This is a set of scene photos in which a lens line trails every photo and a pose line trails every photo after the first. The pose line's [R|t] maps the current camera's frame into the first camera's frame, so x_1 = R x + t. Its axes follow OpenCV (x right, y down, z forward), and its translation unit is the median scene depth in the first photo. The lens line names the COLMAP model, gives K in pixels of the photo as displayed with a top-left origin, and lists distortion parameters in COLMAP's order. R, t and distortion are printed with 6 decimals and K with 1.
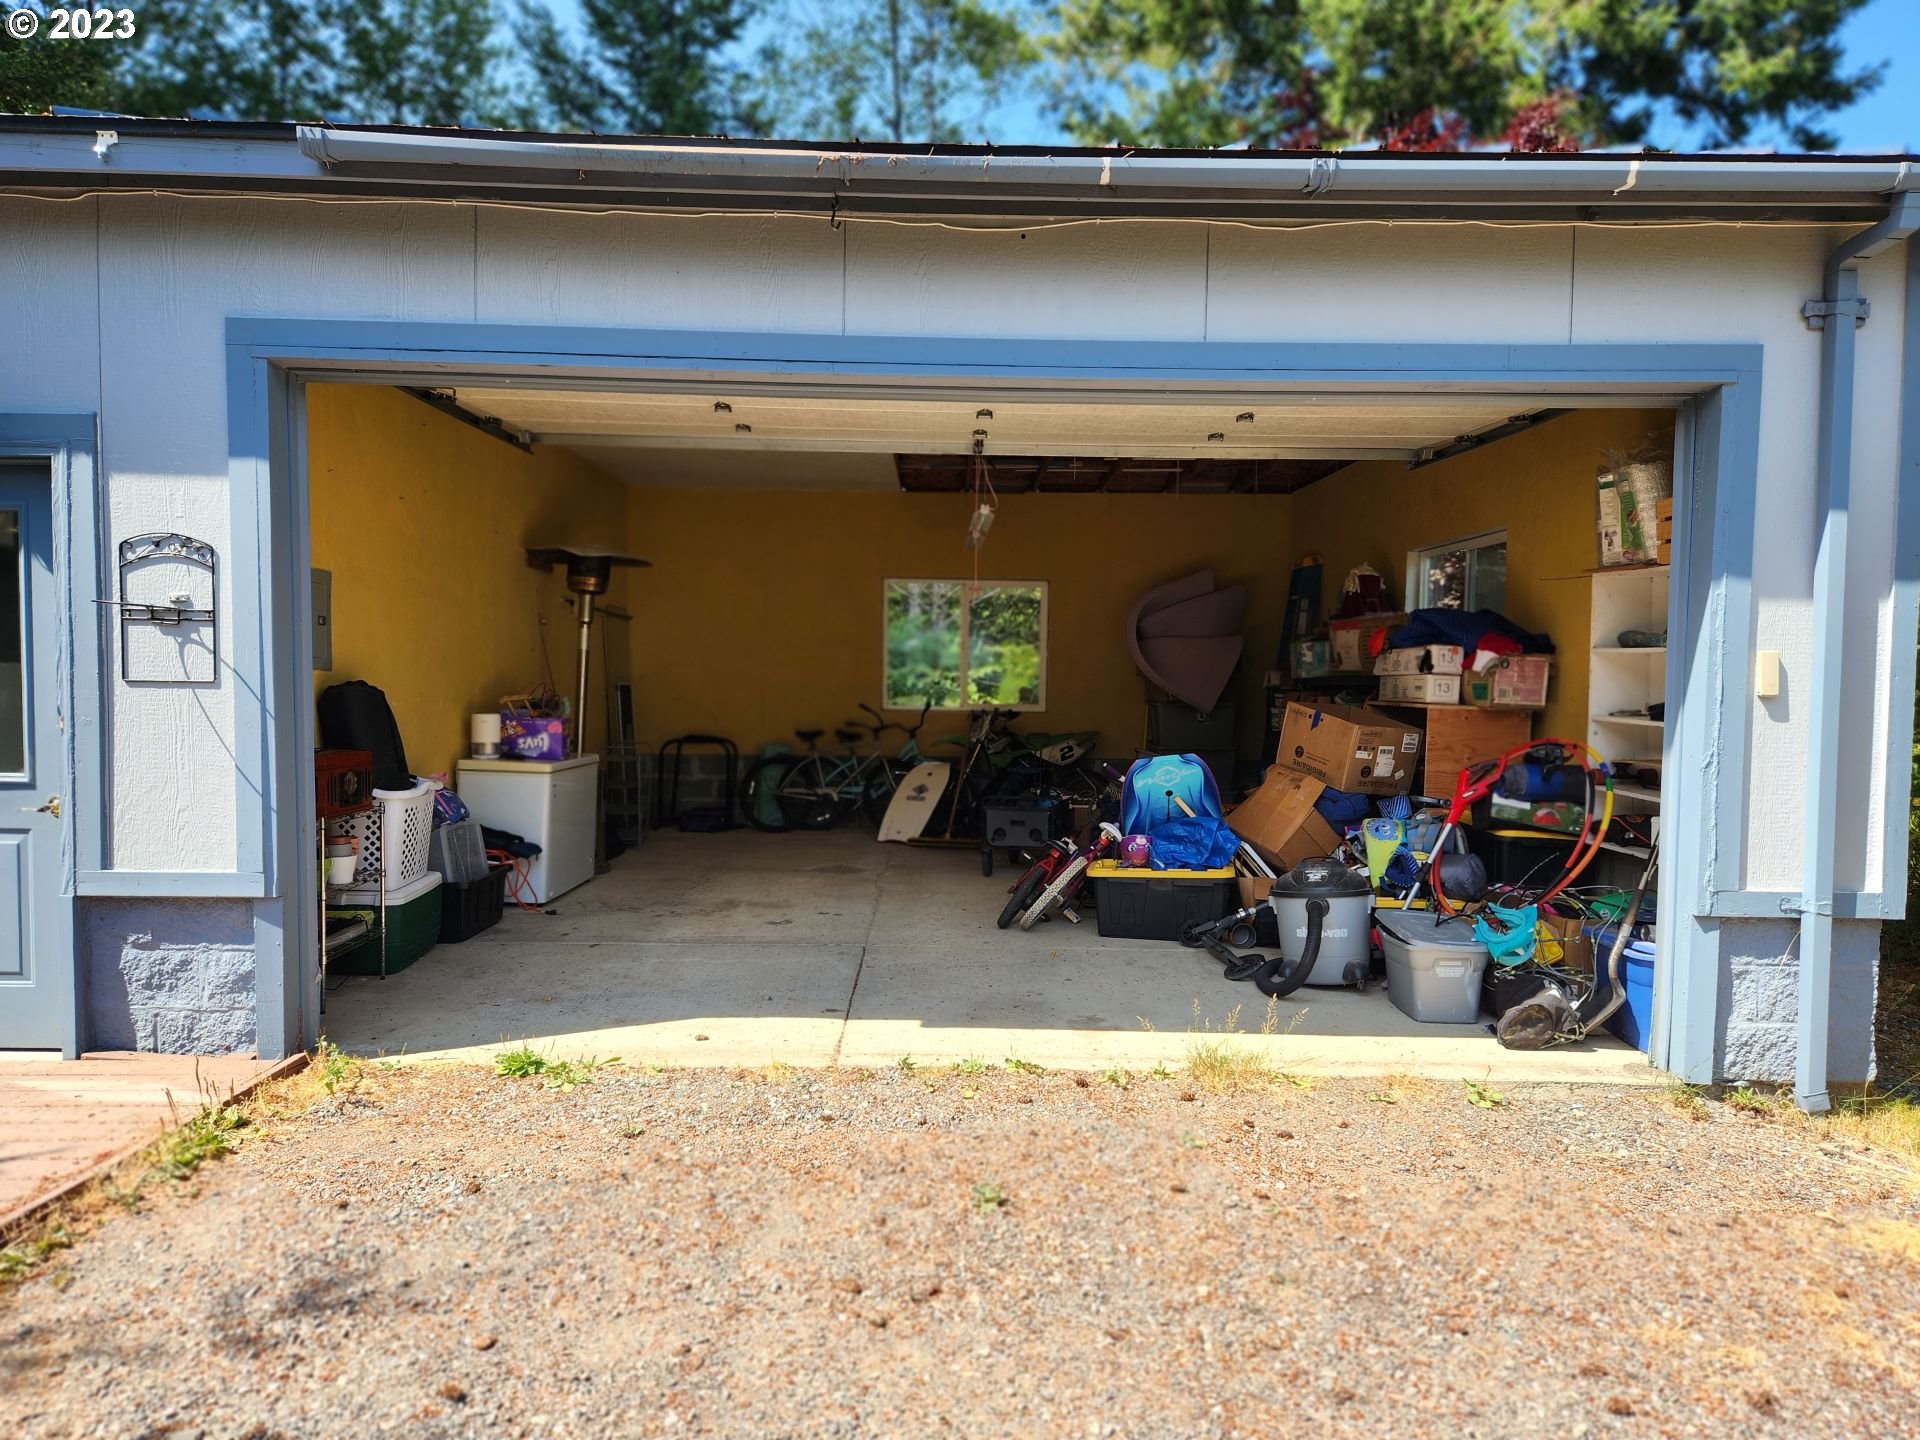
lens RADIAL K [[1219.5, 0, 954.4], [0, 1219.5, 722.5], [0, 0, 1]] dist [-0.000388, -0.002478]
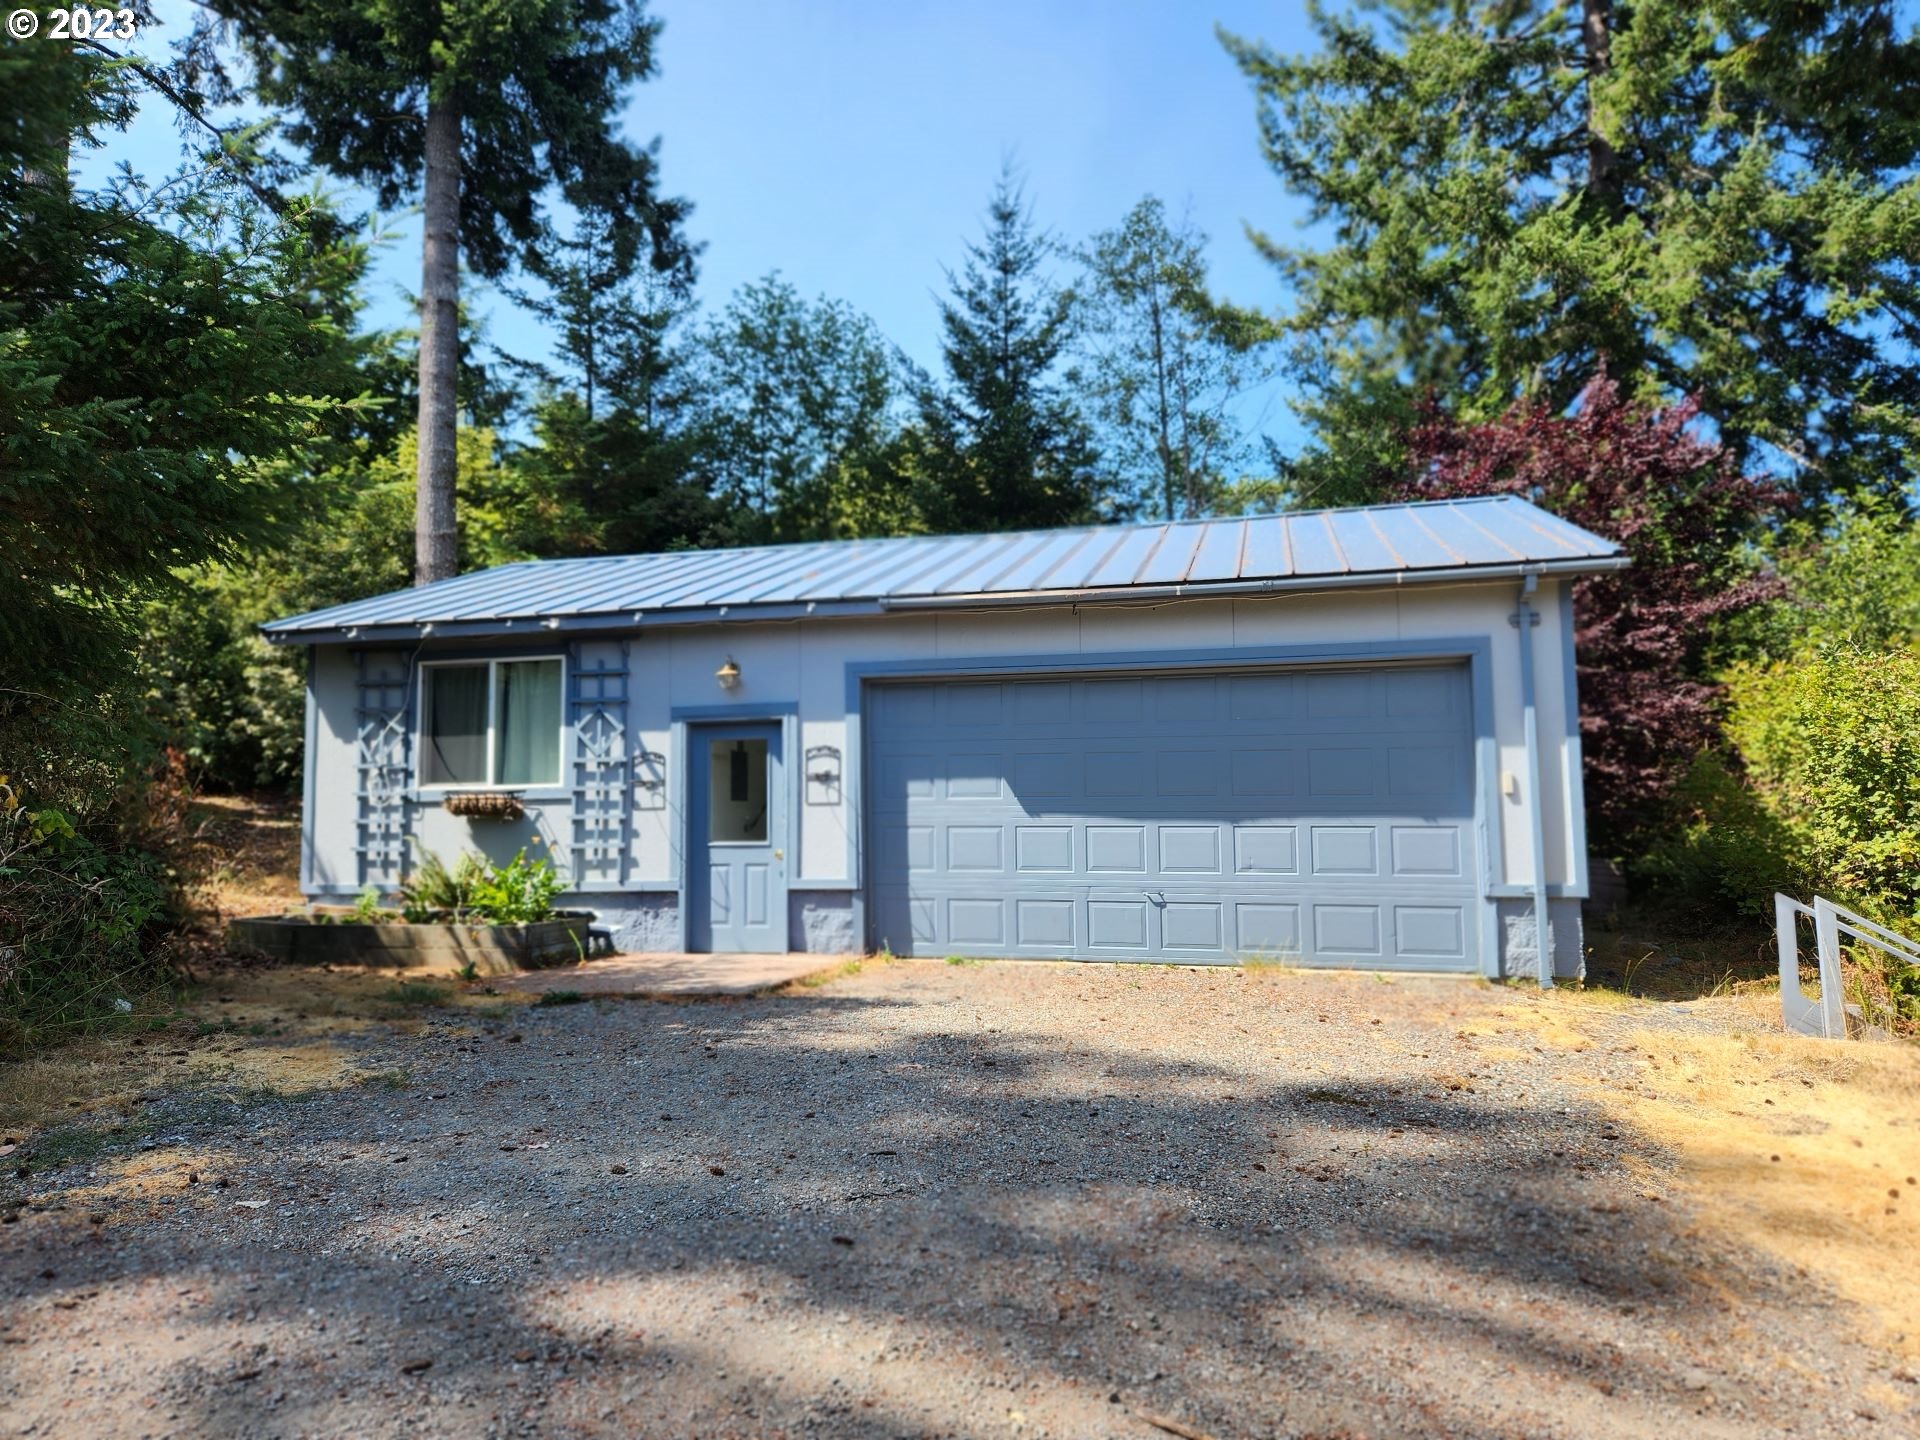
lens RADIAL K [[1219.5, 0, 961.6], [0, 1219.5, 719.1], [0, 0, 1]] dist [-0.000388, -0.002478]
pose [[0.964445, -0.041902, -0.260941, 0.295167], [0.009073, 0.992019, -0.125764, 0.110567], [0.264128, 0.118925, 0.957128, -1.332308]]
